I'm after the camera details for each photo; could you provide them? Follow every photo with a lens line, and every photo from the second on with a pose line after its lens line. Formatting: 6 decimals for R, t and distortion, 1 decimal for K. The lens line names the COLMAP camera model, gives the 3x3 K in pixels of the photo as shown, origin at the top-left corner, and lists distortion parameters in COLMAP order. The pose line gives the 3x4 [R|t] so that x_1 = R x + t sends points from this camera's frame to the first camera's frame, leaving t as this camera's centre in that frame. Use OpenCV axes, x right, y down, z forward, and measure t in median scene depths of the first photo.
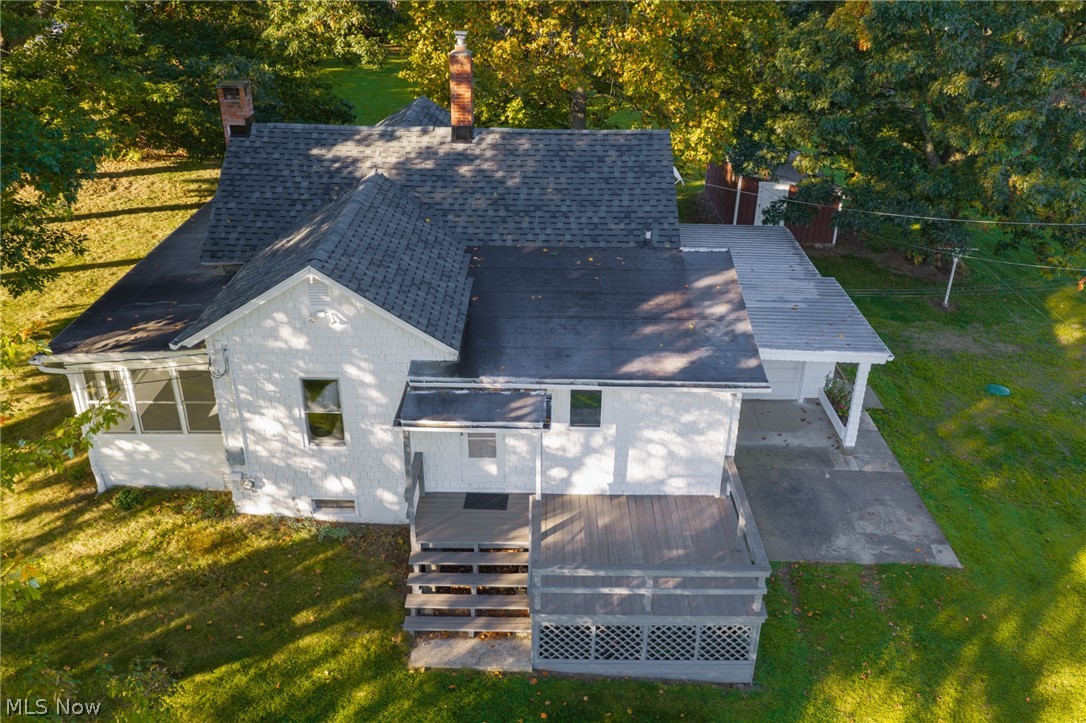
lens RADIAL K [[905.9, 0, 543.0], [0, 905.9, 361.5], [0, 0, 1]] dist [0.008541, -0.004559]
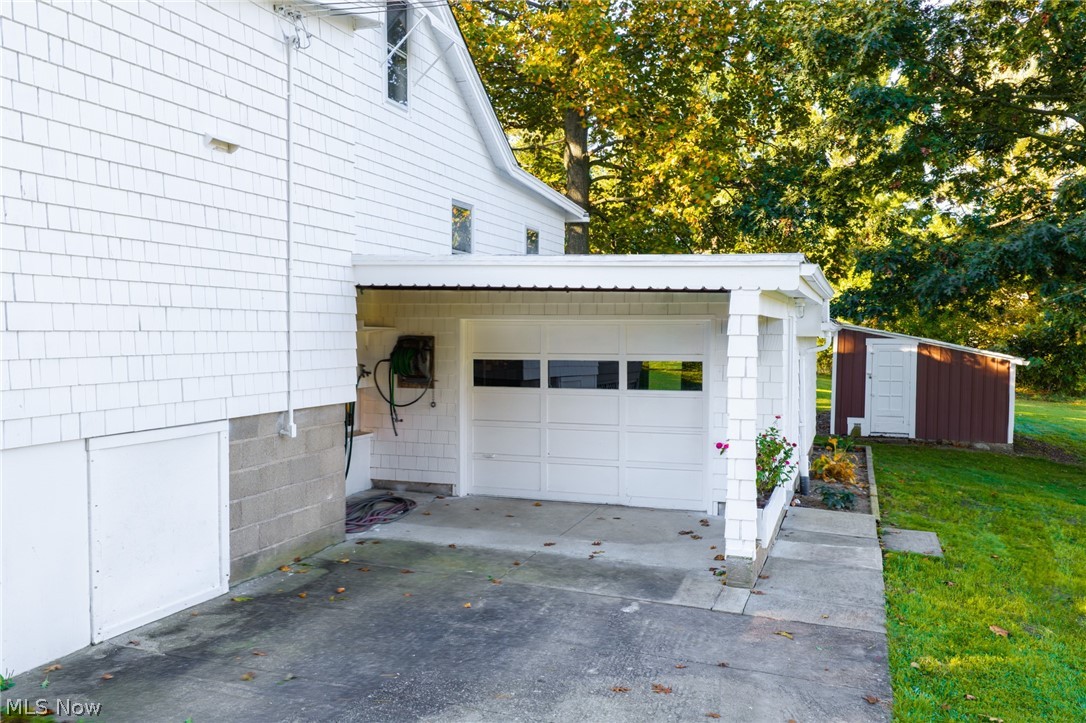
lens RADIAL K [[905.9, 0, 543.0], [0, 905.9, 361.5], [0, 0, 1]] dist [0.008541, -0.004559]
pose [[0.946062, 0.014215, -0.323674, 0.495845], [-0.149579, 0.905355, -0.397441, 0.229267], [0.287391, 0.424418, 0.858648, 0.842033]]
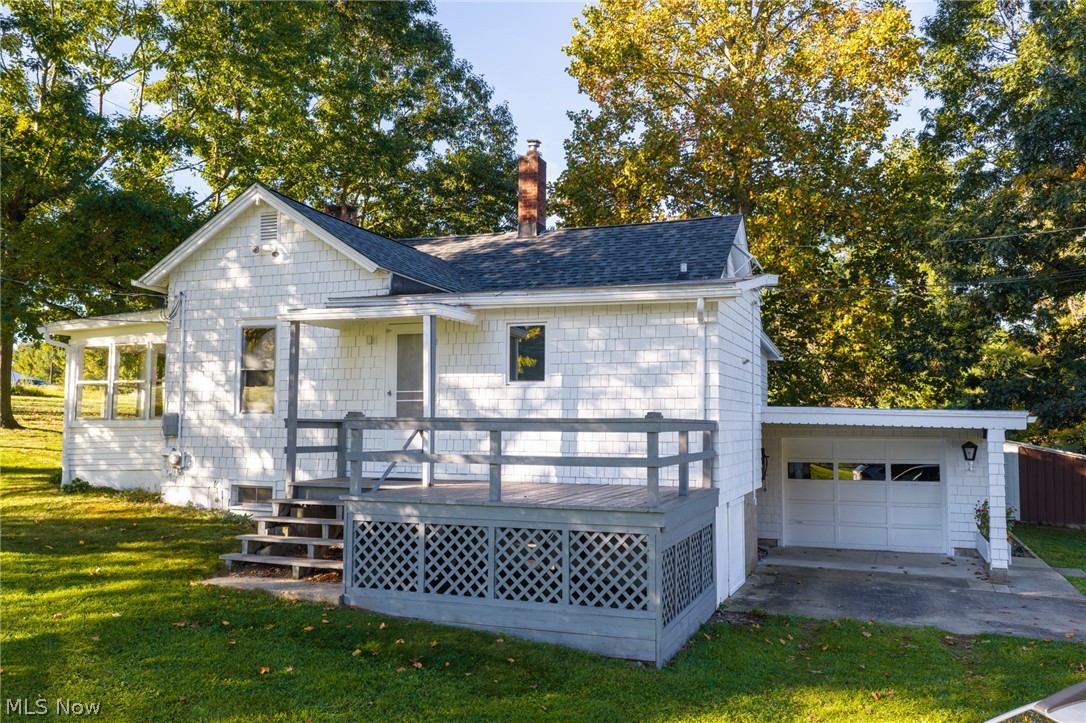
lens RADIAL K [[898.4, 0, 543.0], [0, 898.4, 361.5], [0, 0, 1]] dist [0.022245, 0.001139]
pose [[0.936731, -0.025150, -0.349145, 0.339048], [-0.158174, 0.859372, -0.486273, 0.443304], [0.312275, 0.510733, 0.801022, 0.368958]]
